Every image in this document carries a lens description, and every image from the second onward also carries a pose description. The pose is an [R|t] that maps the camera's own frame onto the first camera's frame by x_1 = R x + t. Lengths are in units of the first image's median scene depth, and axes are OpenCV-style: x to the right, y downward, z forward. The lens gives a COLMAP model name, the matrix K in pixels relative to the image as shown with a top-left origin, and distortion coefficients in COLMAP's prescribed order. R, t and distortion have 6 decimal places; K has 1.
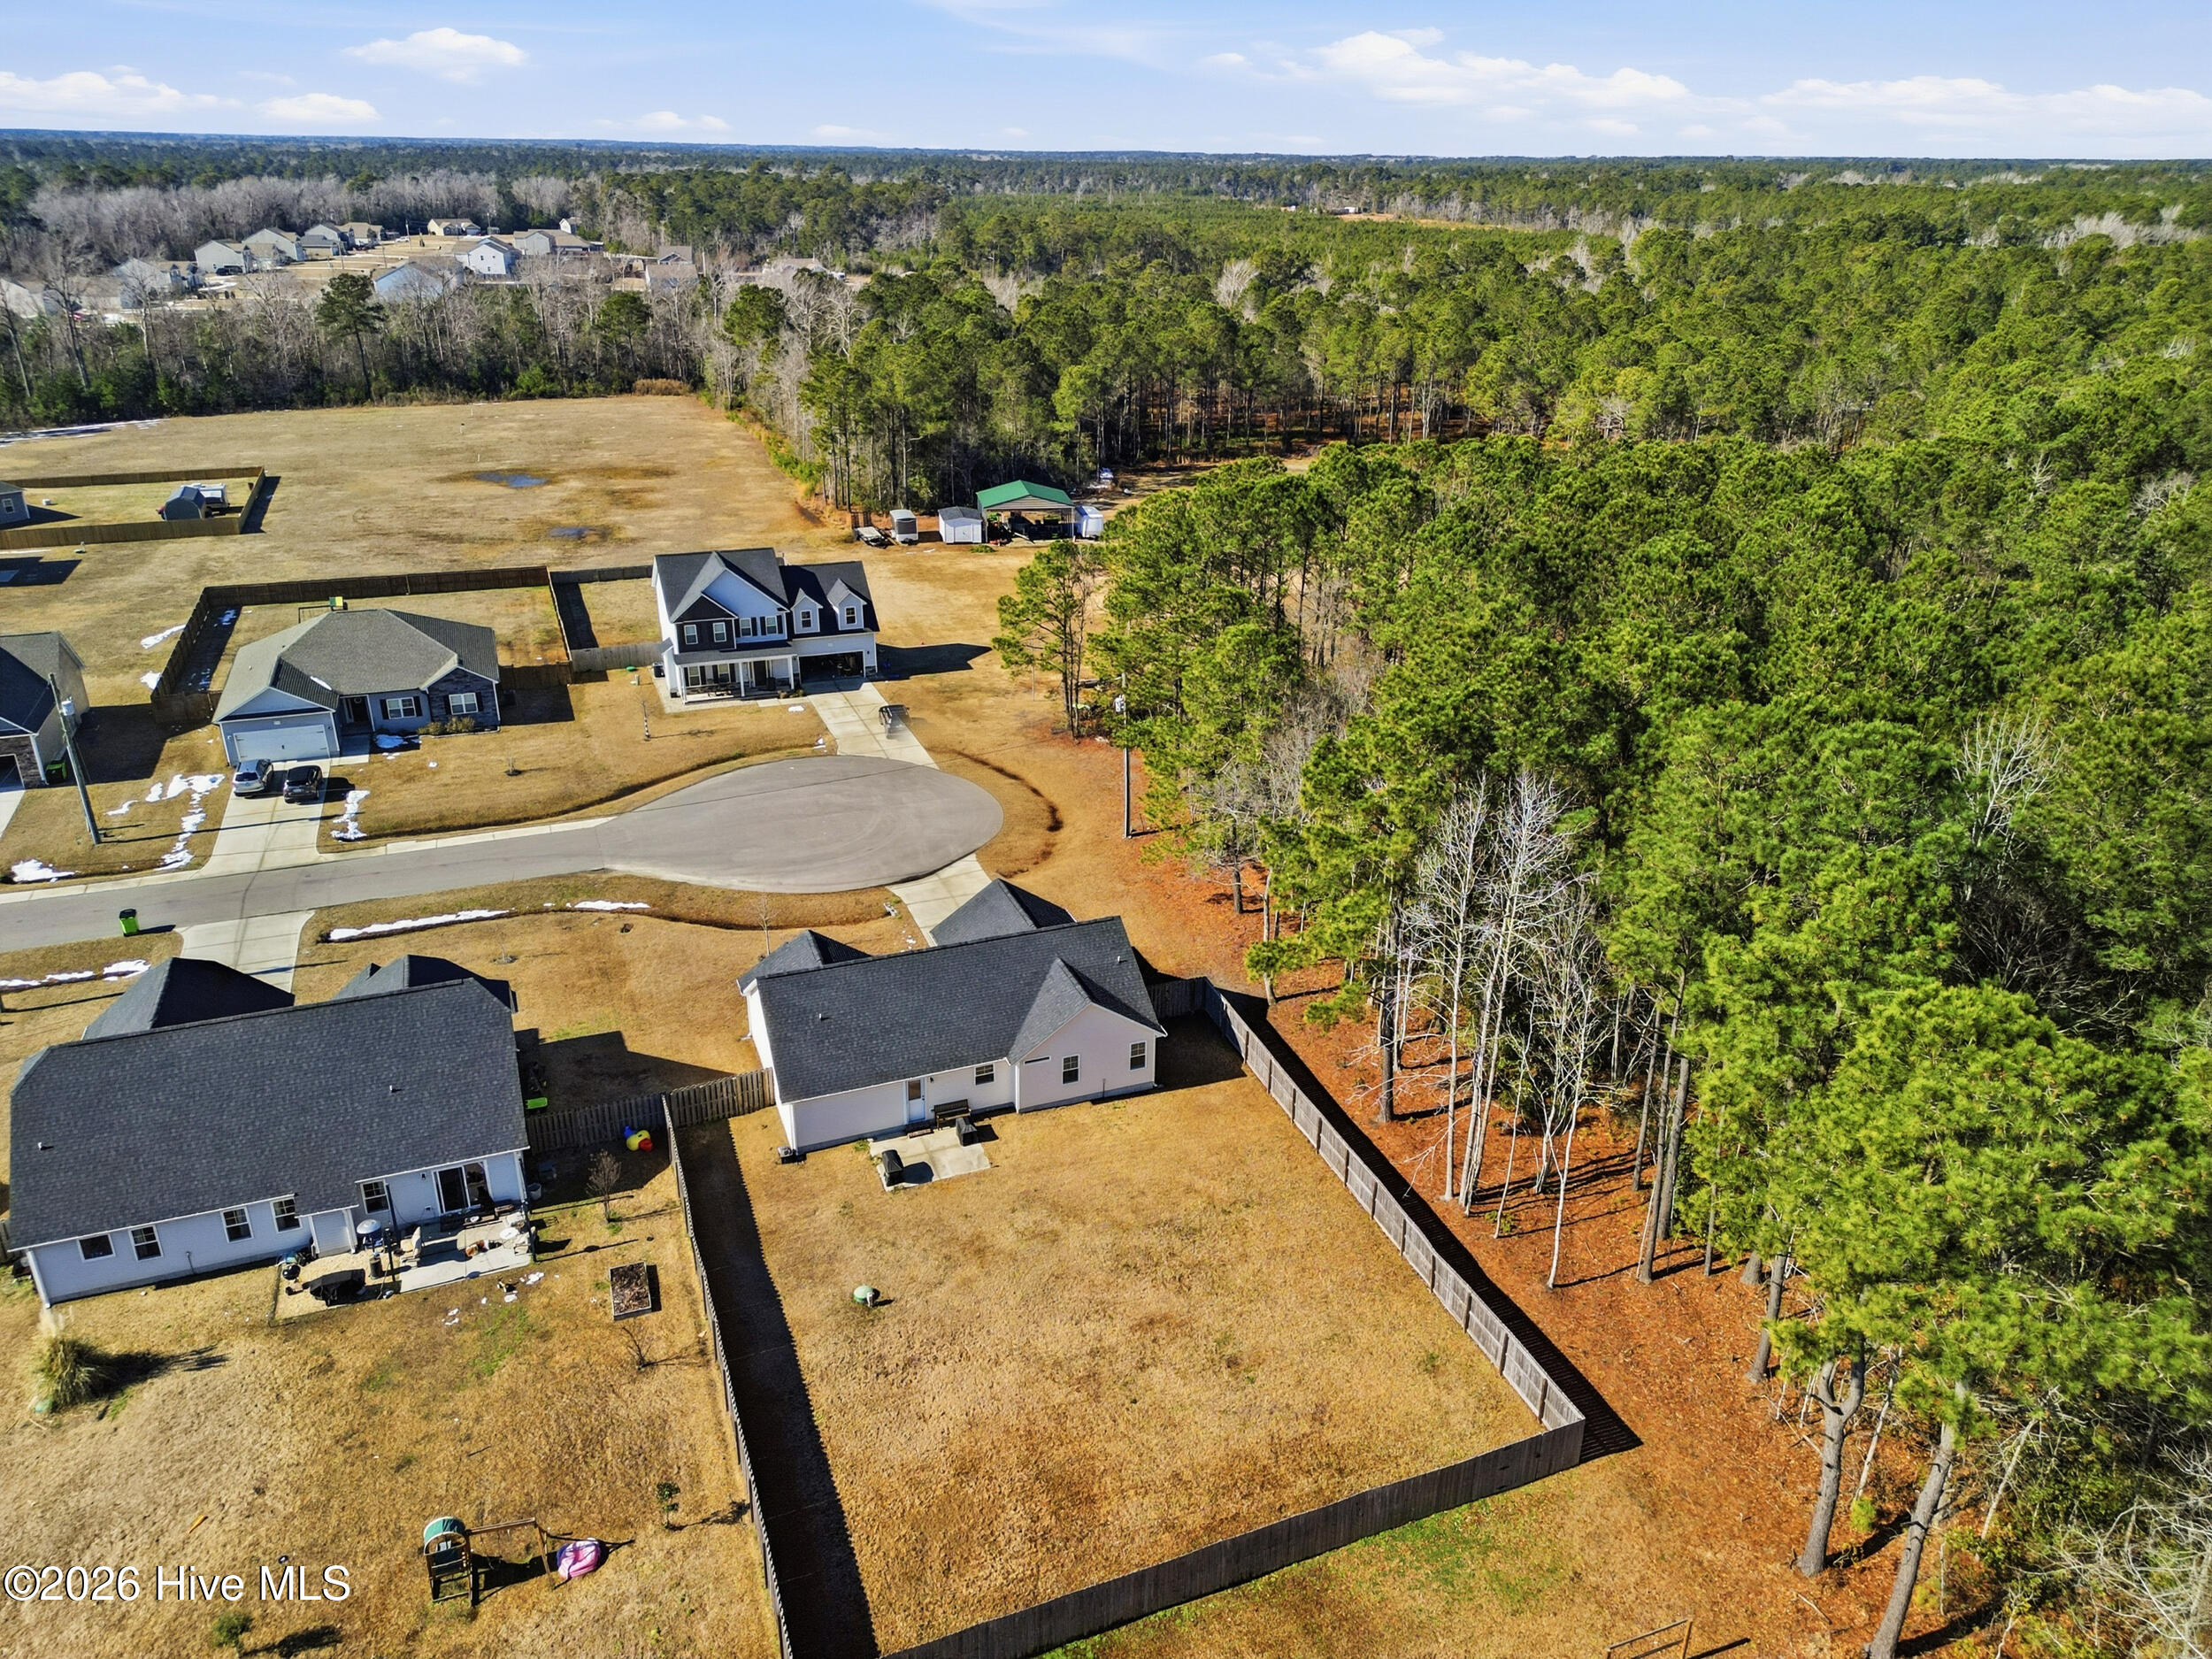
lens RADIAL K [[1530.7, 0, 1106.0], [0, 1530.7, 829.5], [0, 0, 1]] dist [0.033685, -0.003215]
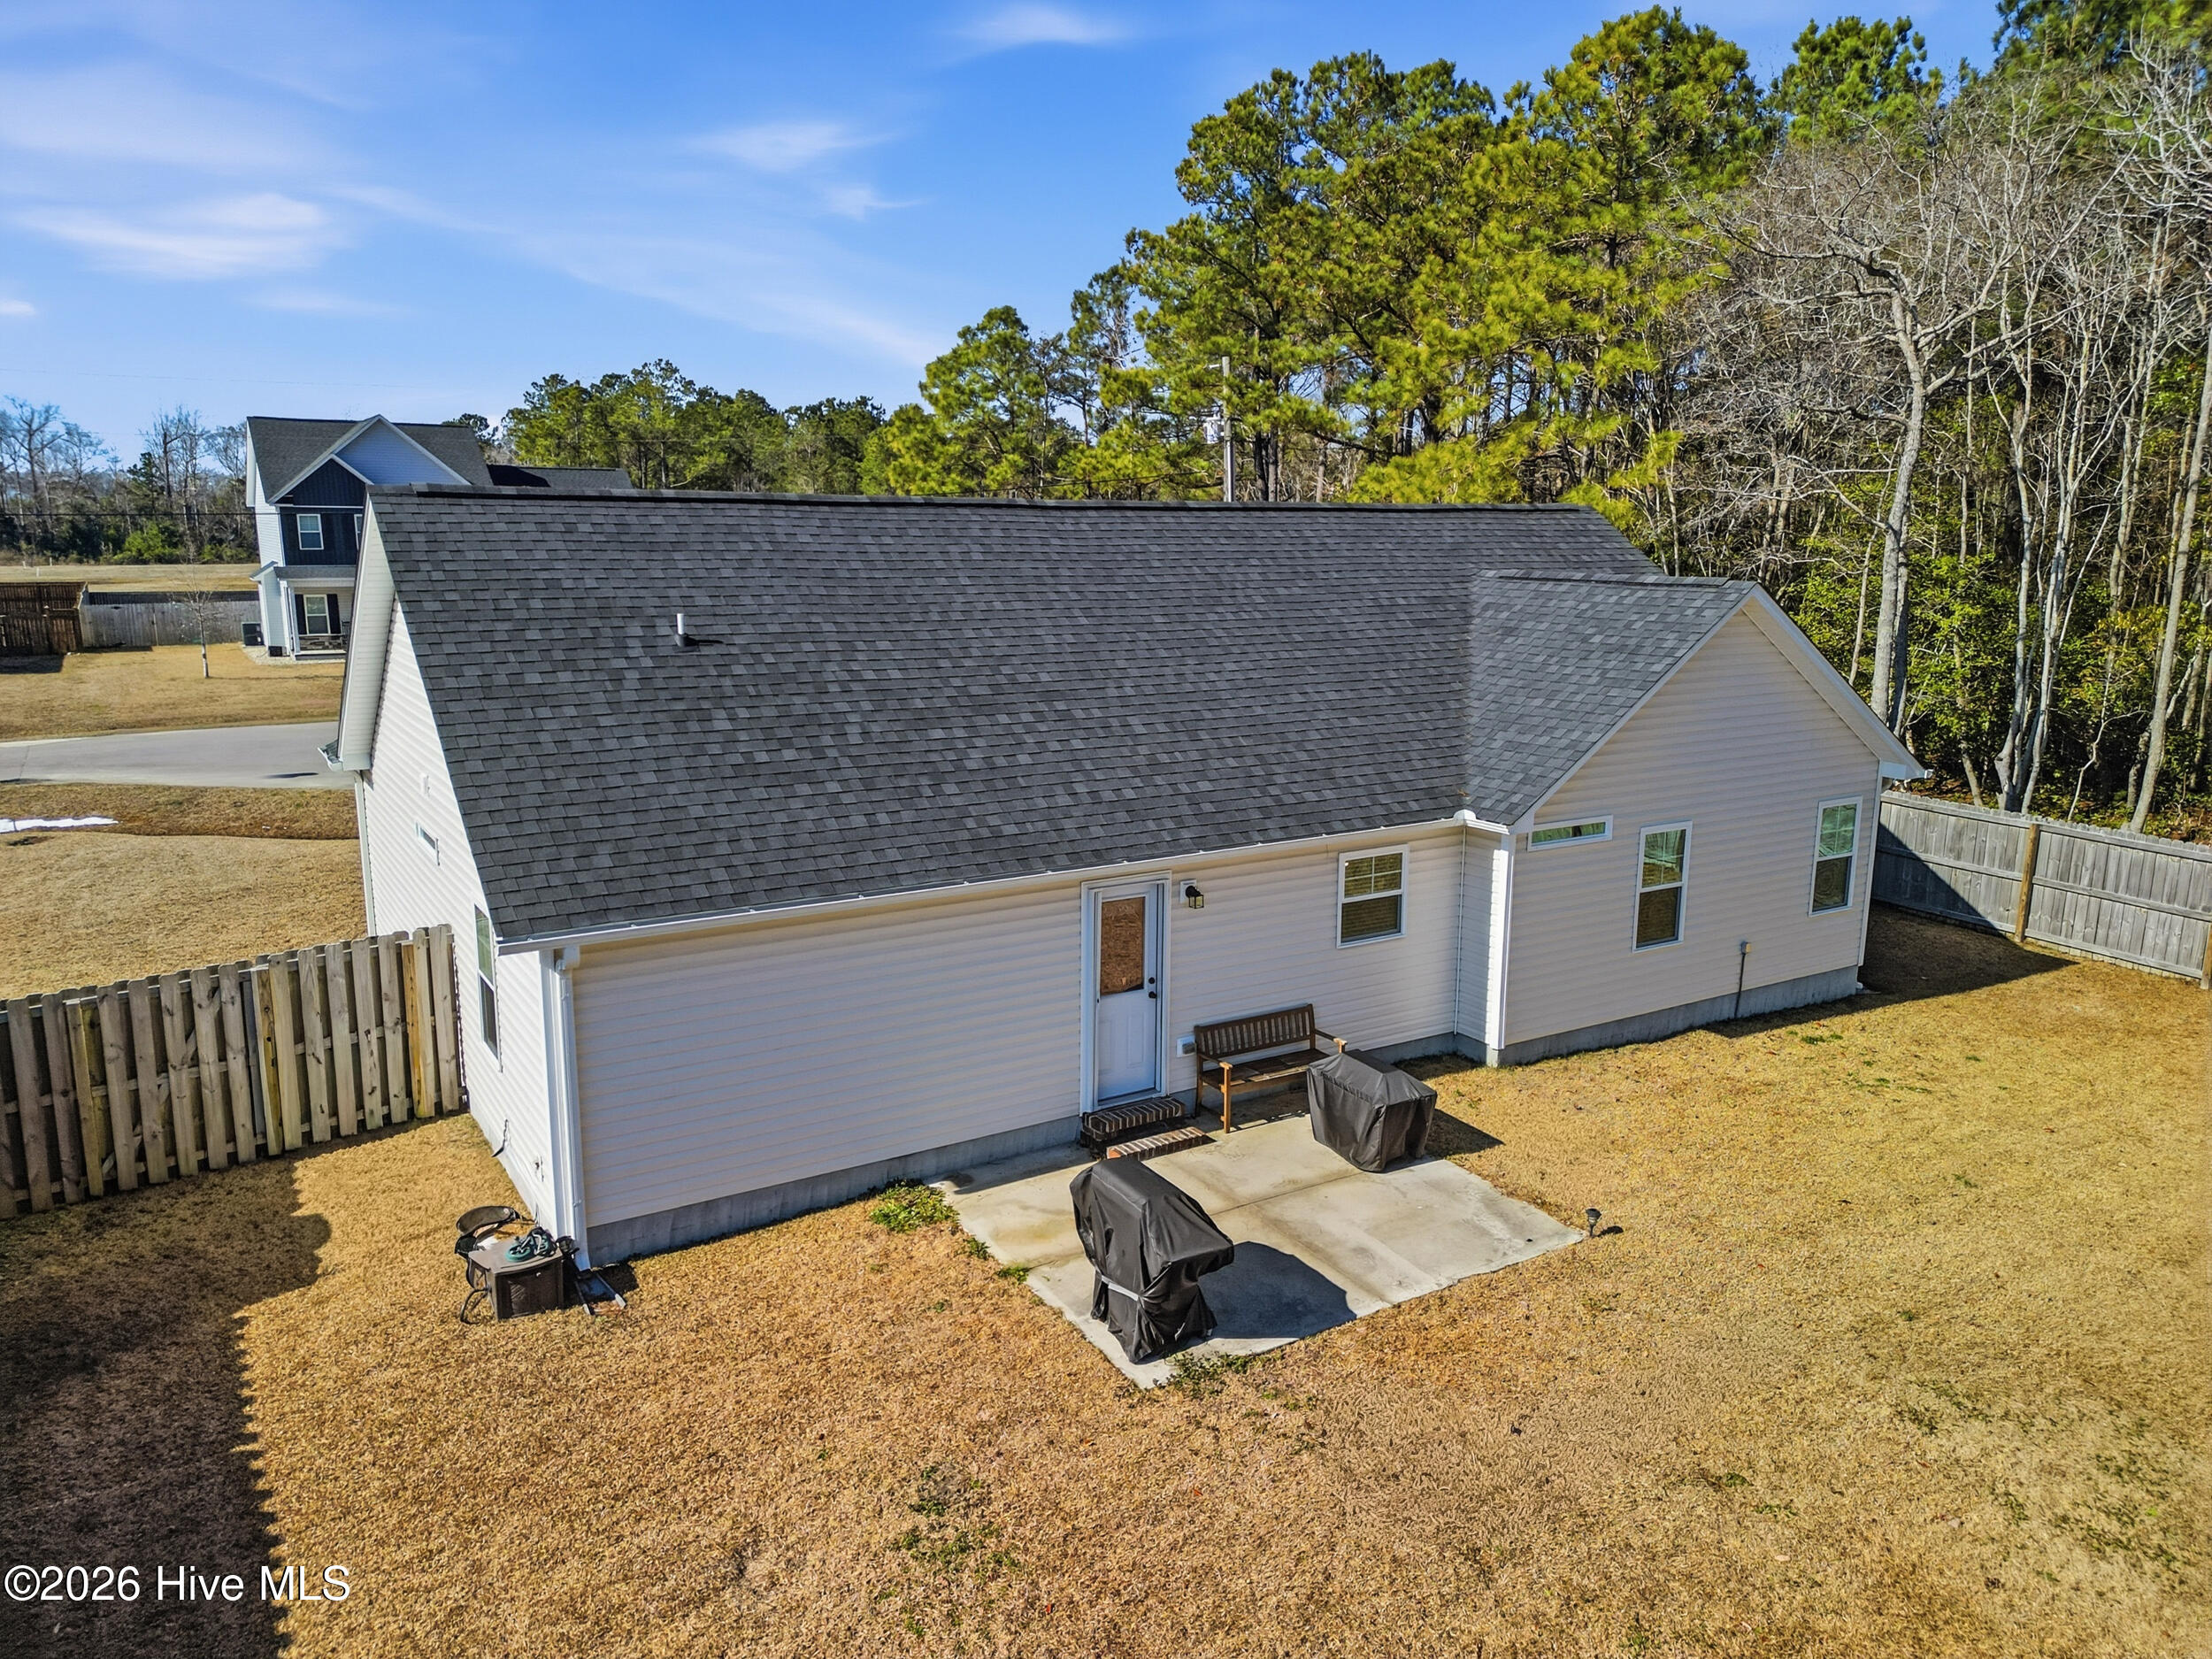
lens RADIAL K [[1530.7, 0, 1106.0], [0, 1530.7, 829.5], [0, 0, 1]] dist [0.033685, -0.003215]
pose [[0.982806, -0.034507, 0.181386, -0.165255], [0.071937, 0.976315, -0.204042, 0.196597], [-0.170049, 0.213582, 0.962011, 0.775162]]
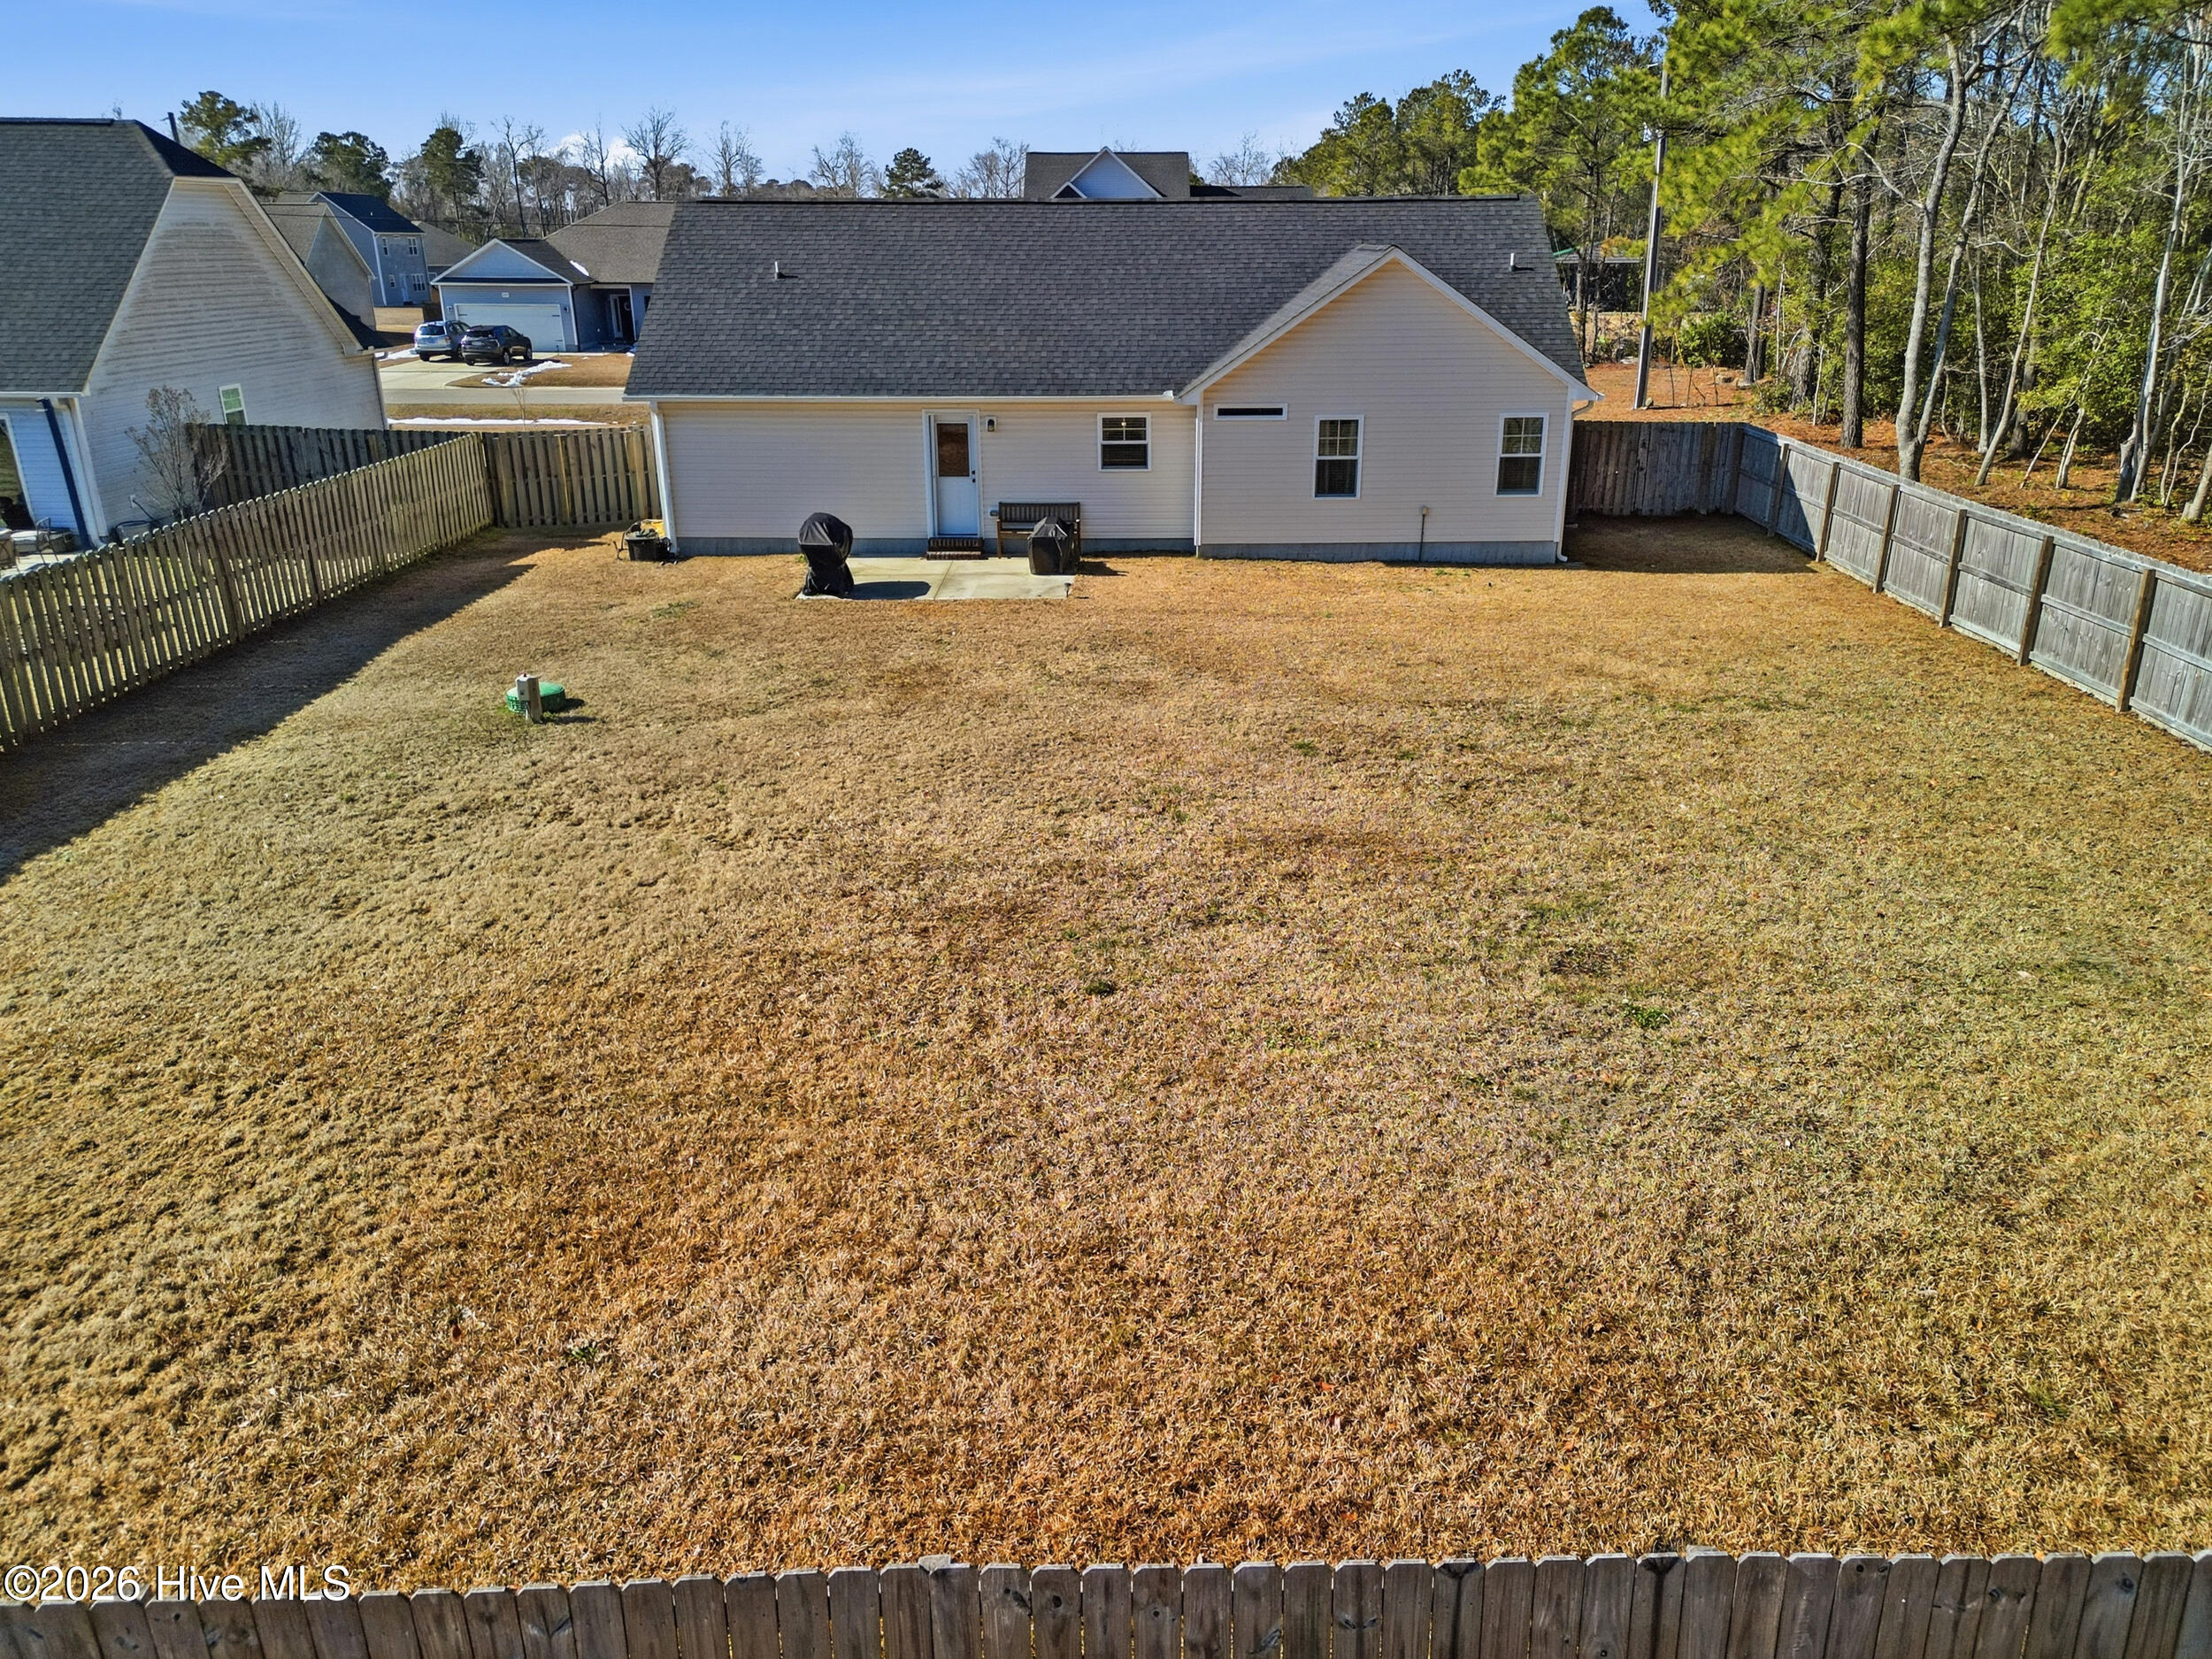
lens RADIAL K [[1600.8, 0, 1106.0], [0, 1600.8, 829.5], [0, 0, 1]] dist [0.040307, -0.002253]
pose [[0.929103, 0.115663, -0.351269, 0.080438], [-0.137599, 0.989757, -0.038051, 0.281324], [0.343270, 0.083687, 0.935501, 0.605005]]
